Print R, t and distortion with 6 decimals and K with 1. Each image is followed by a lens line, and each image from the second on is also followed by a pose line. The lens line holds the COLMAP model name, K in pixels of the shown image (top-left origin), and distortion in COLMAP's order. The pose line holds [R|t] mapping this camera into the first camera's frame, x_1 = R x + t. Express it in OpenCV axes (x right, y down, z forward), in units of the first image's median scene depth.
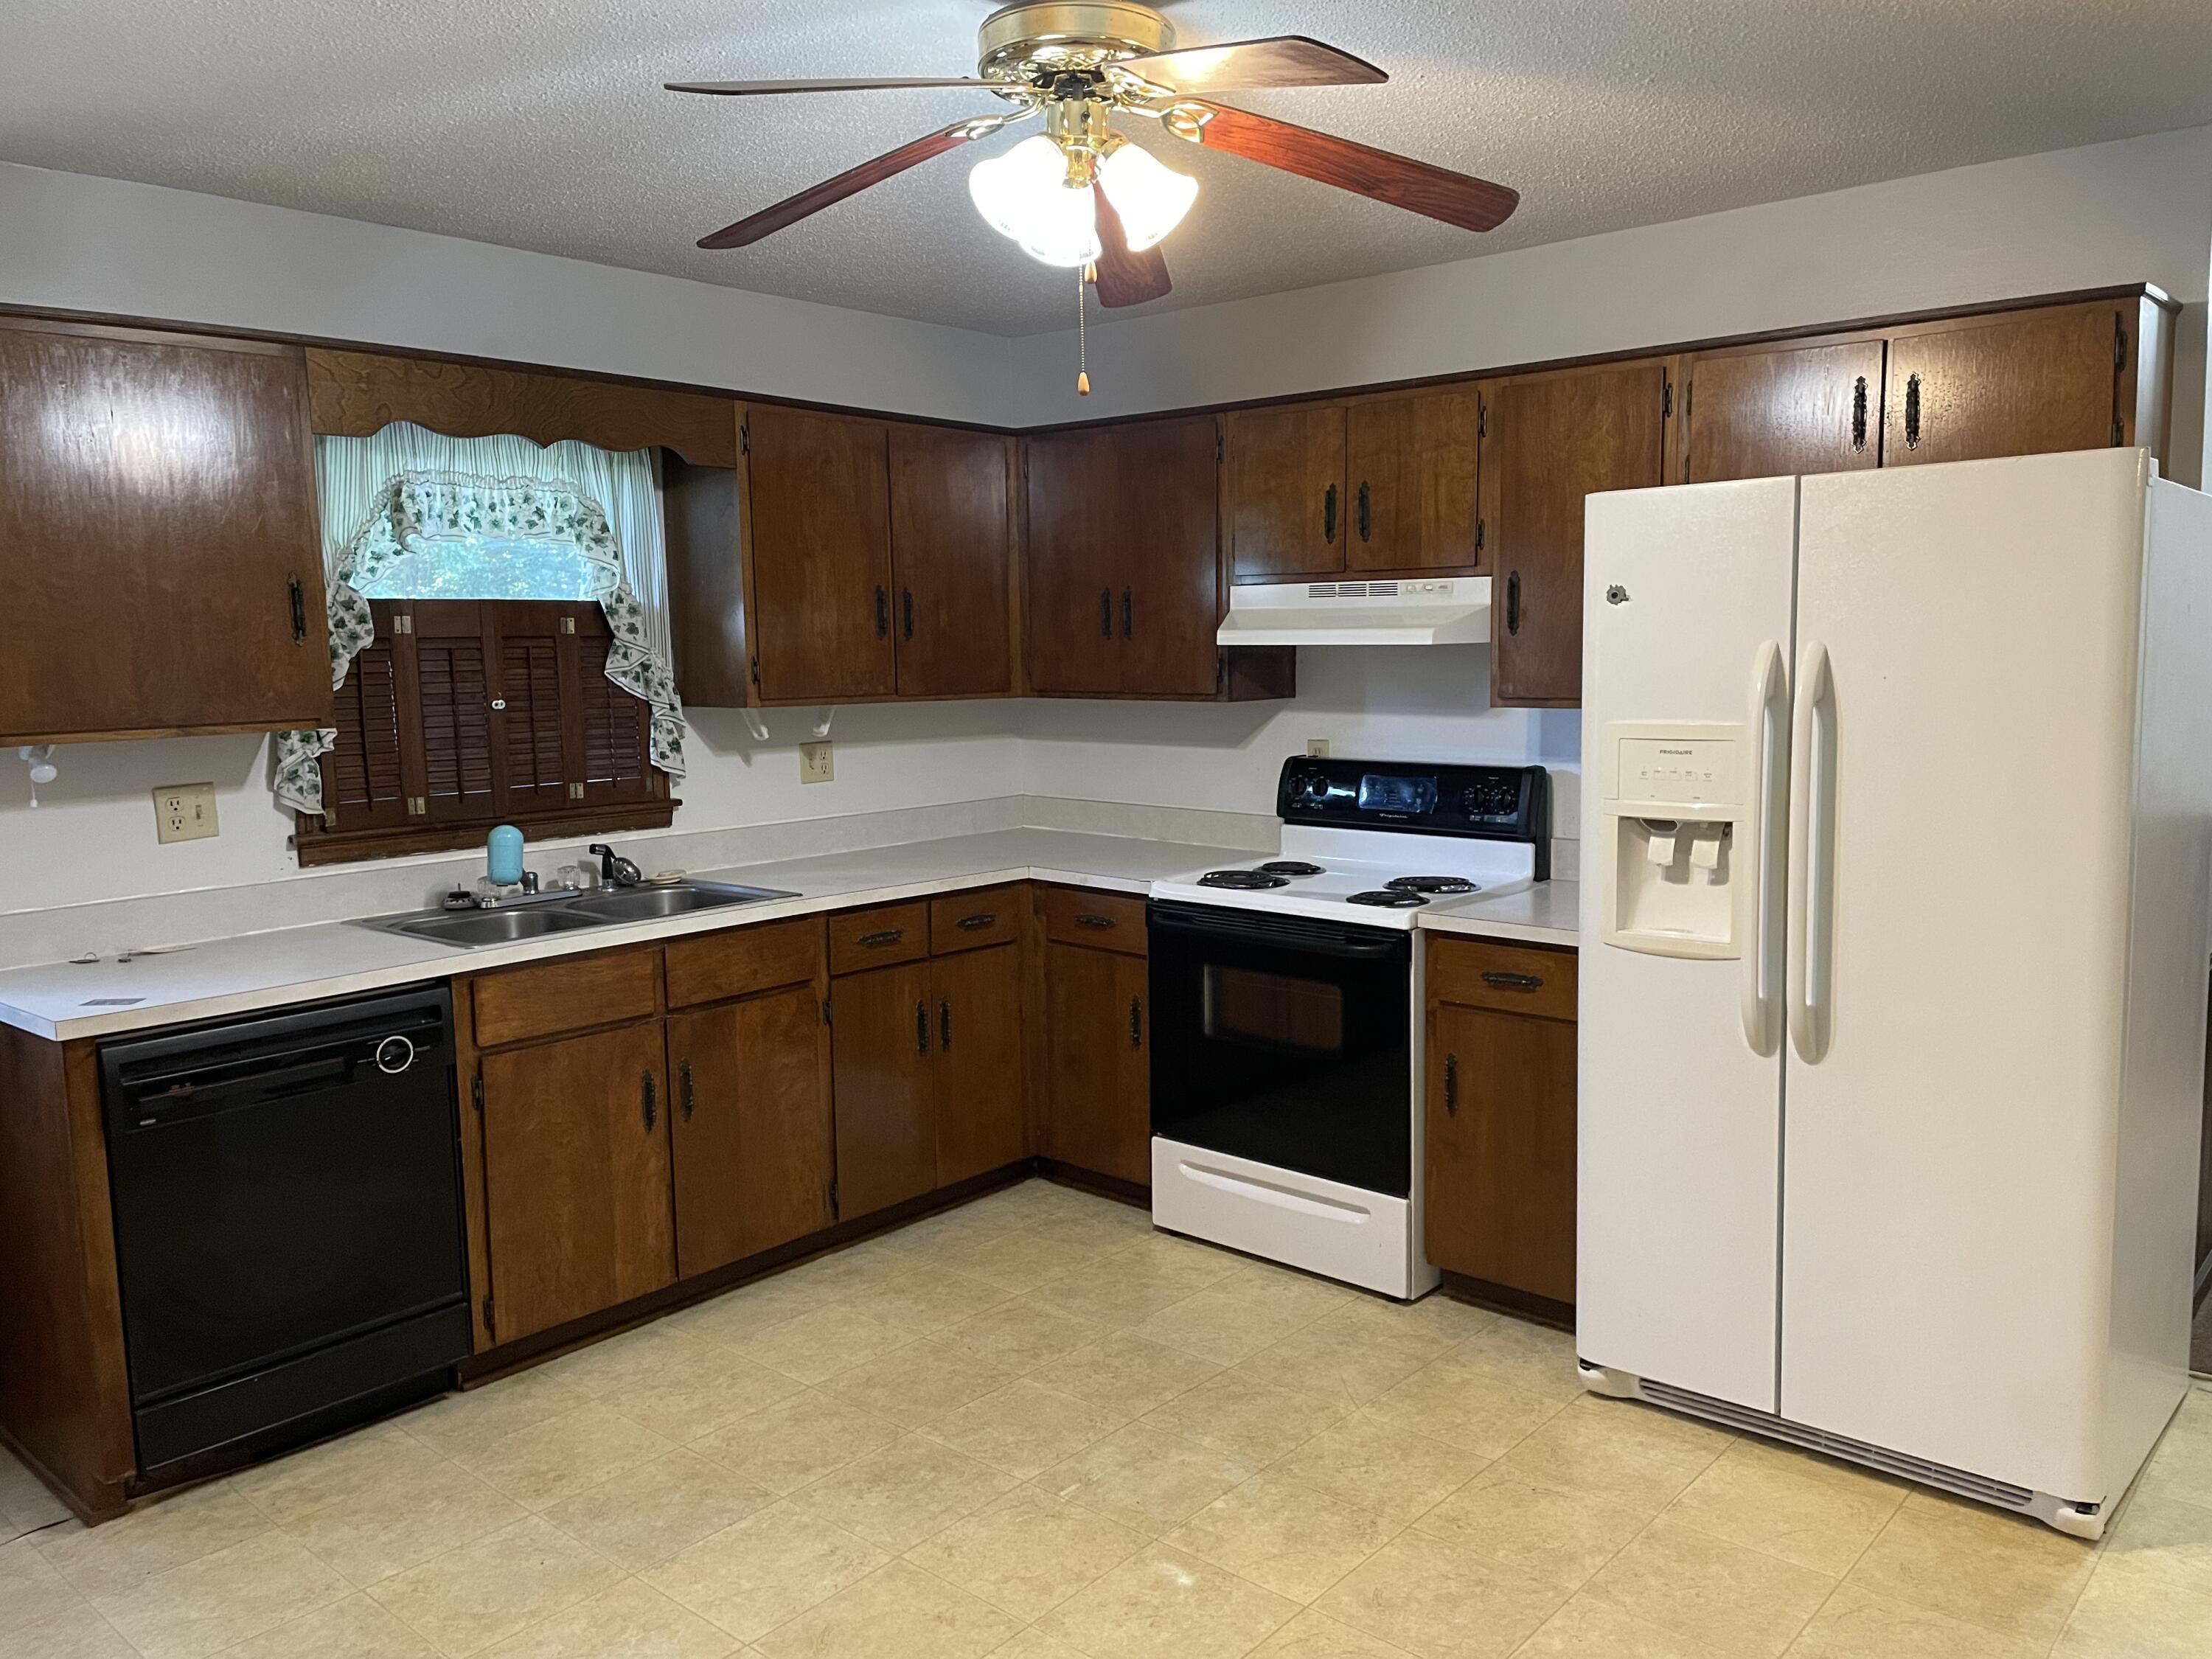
lens RADIAL K [[1671.8, 0, 1122.4], [0, 1671.8, 831.6], [0, 0, 1]] dist [0.091522, -0.111161]
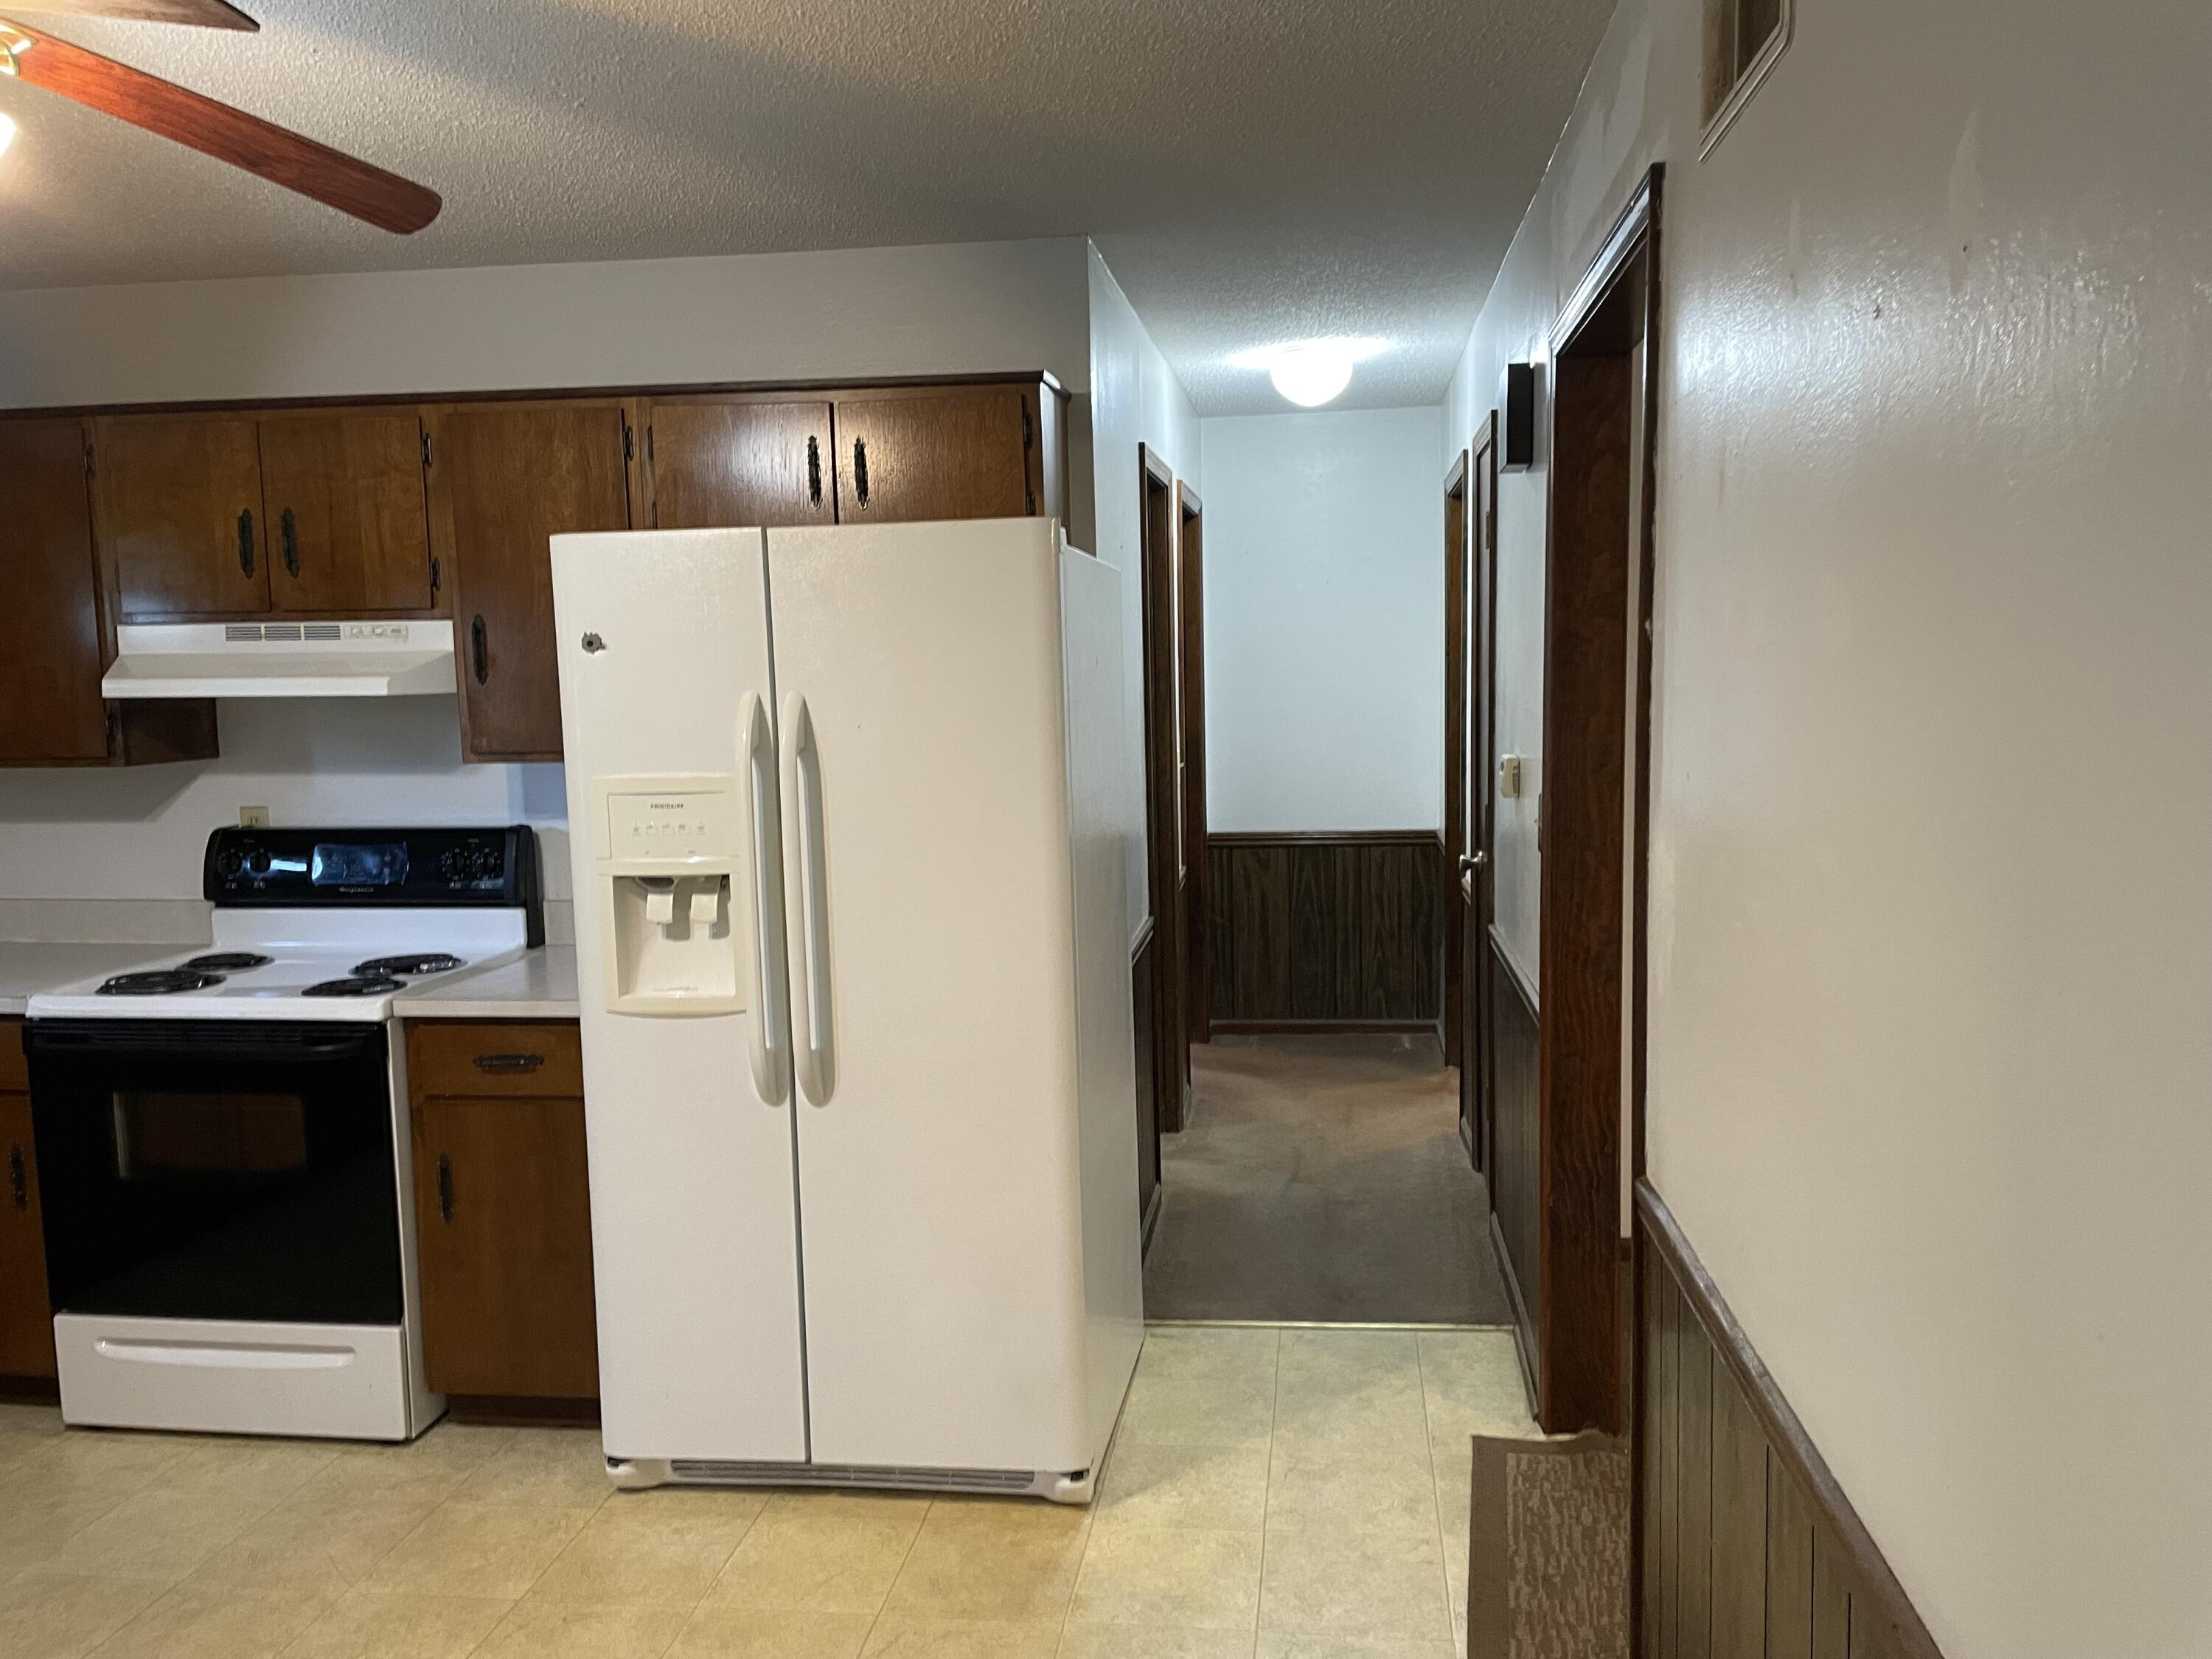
lens RADIAL K [[1671.8, 0, 1134.3], [0, 1671.8, 839.7], [0, 0, 1]] dist [0.091522, -0.111161]
pose [[0.831916, -0.060971, 0.551542, 0.016050], [0.072742, 0.997351, 0.000534, -0.008054], [-0.550113, 0.039676, 0.834147, 0.044352]]
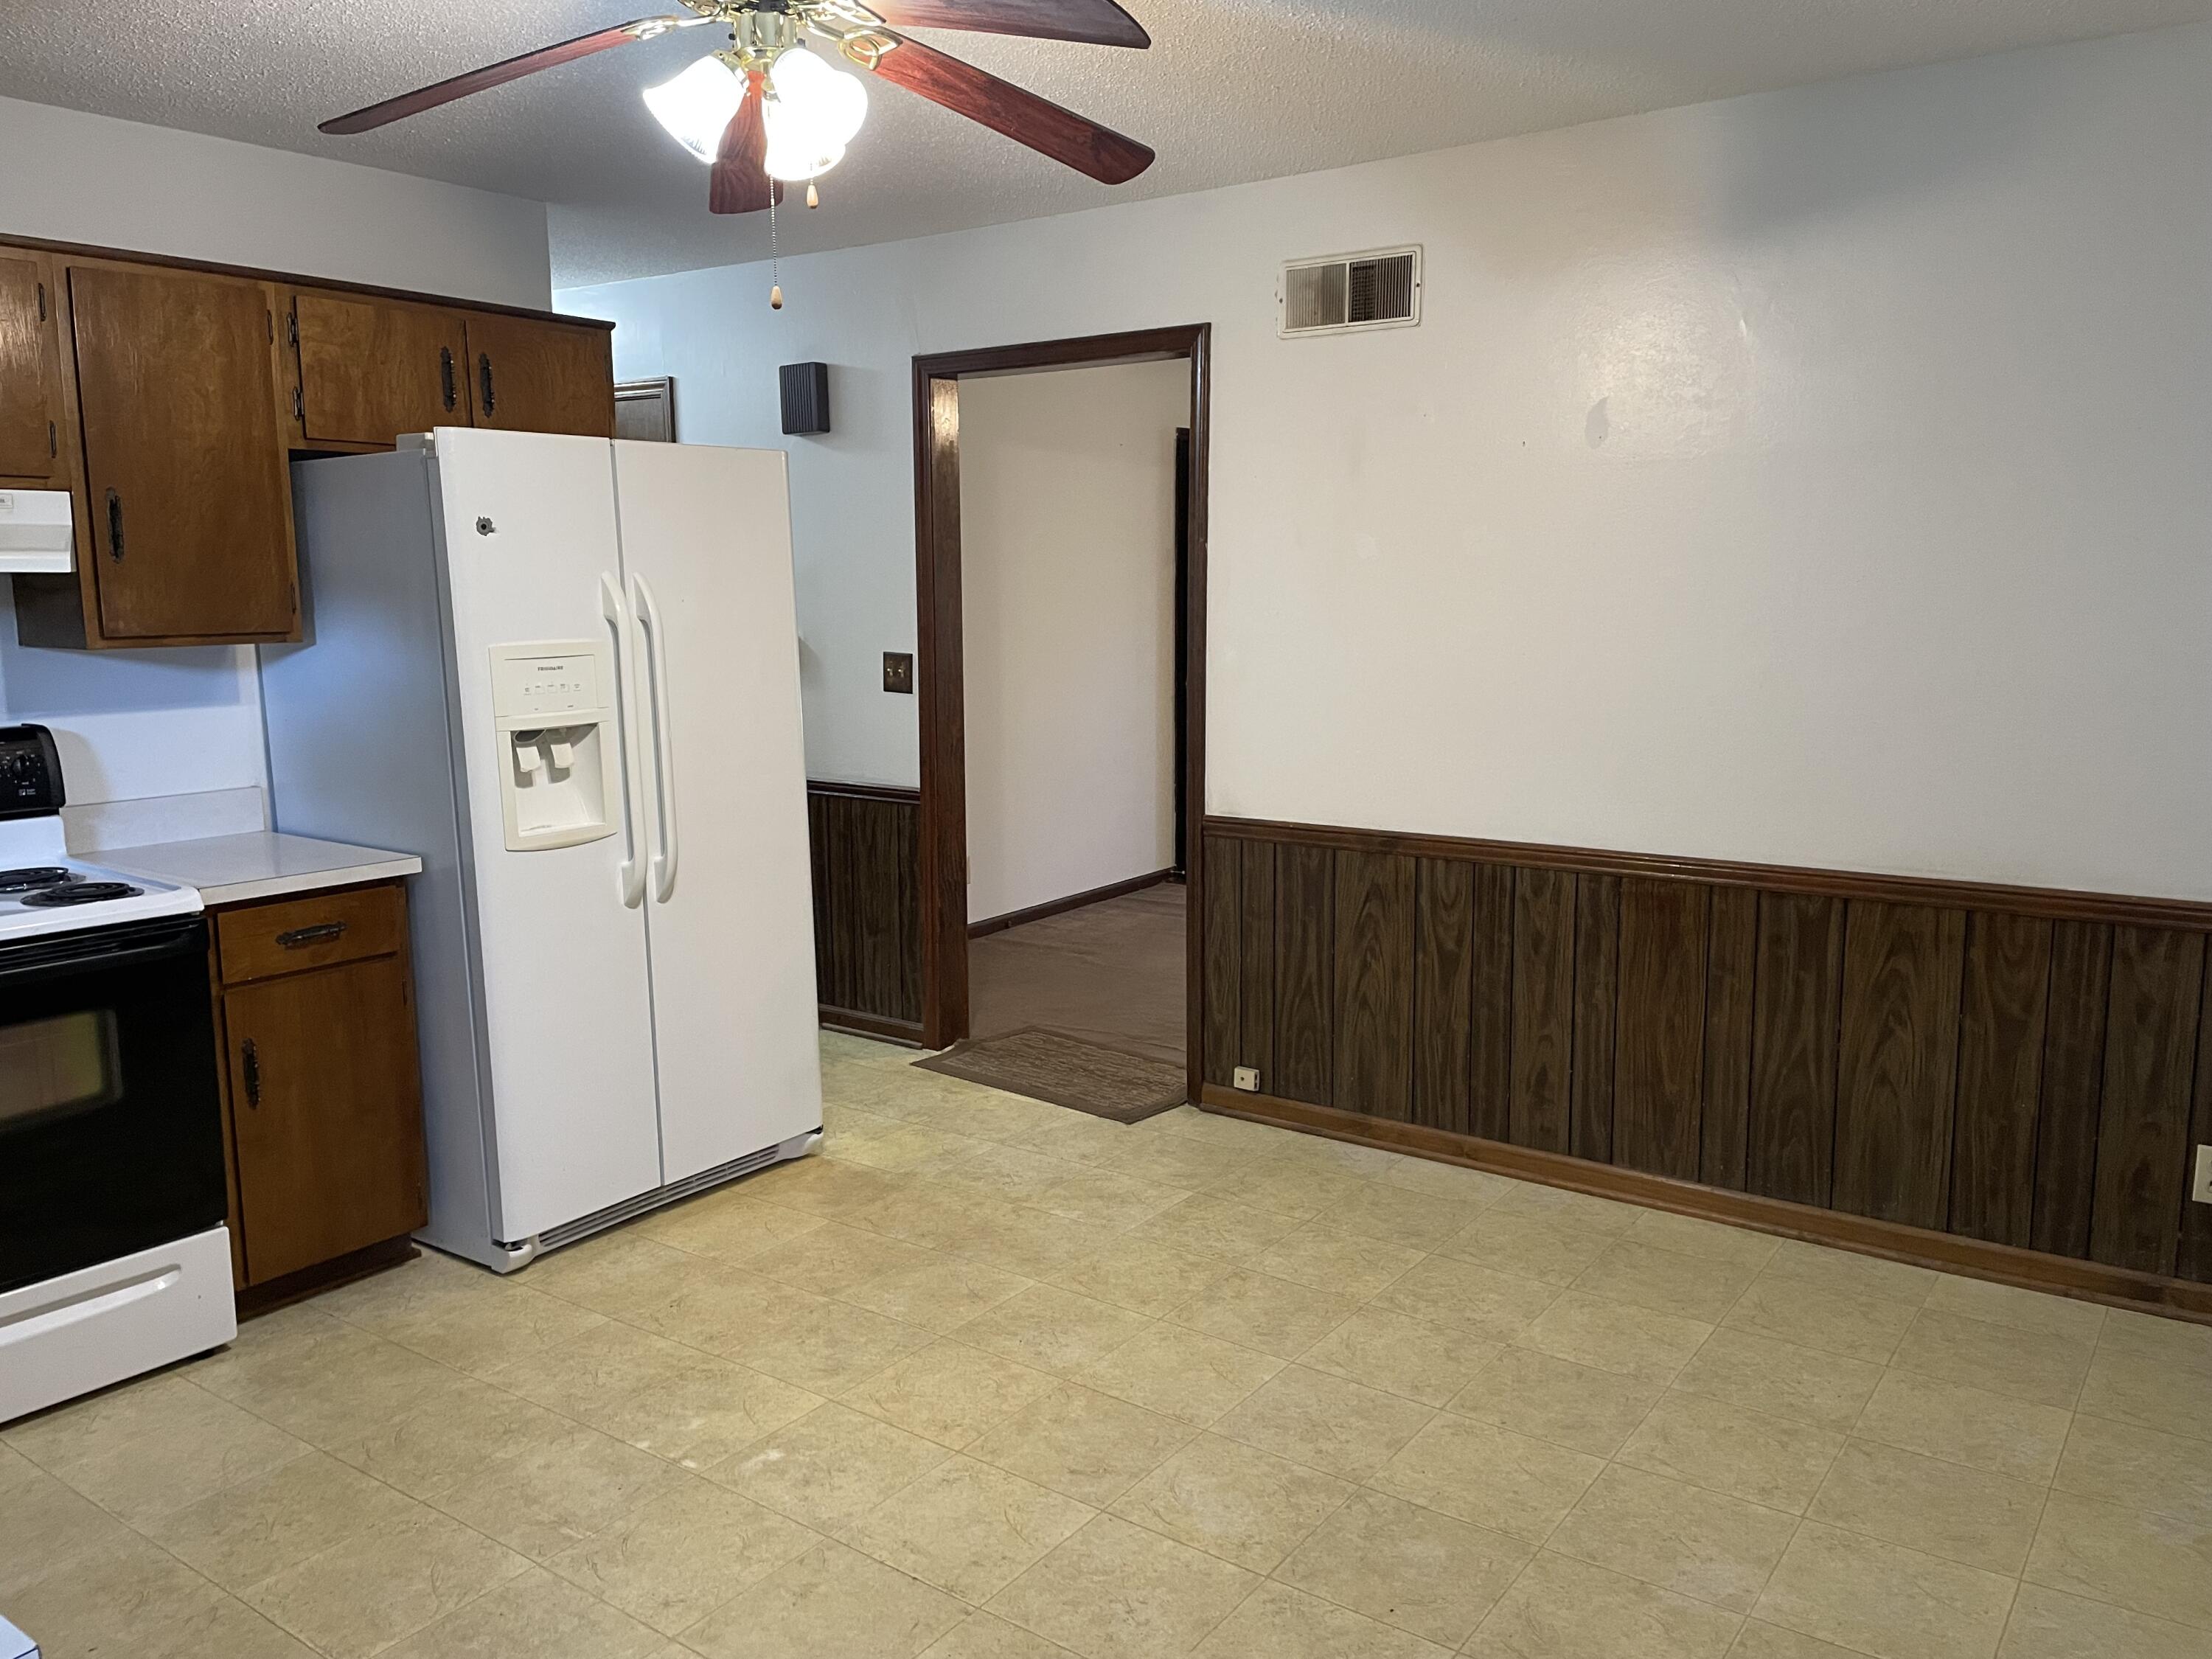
lens RADIAL K [[1671.8, 0, 1132.4], [0, 1671.8, 830.6], [0, 0, 1]] dist [0.091522, -0.111161]
pose [[-0.096849, -0.135757, 0.985997, -0.786719], [0.123432, 0.981368, 0.147244, -0.054276], [-0.987616, 0.135964, -0.078288, 0.658597]]
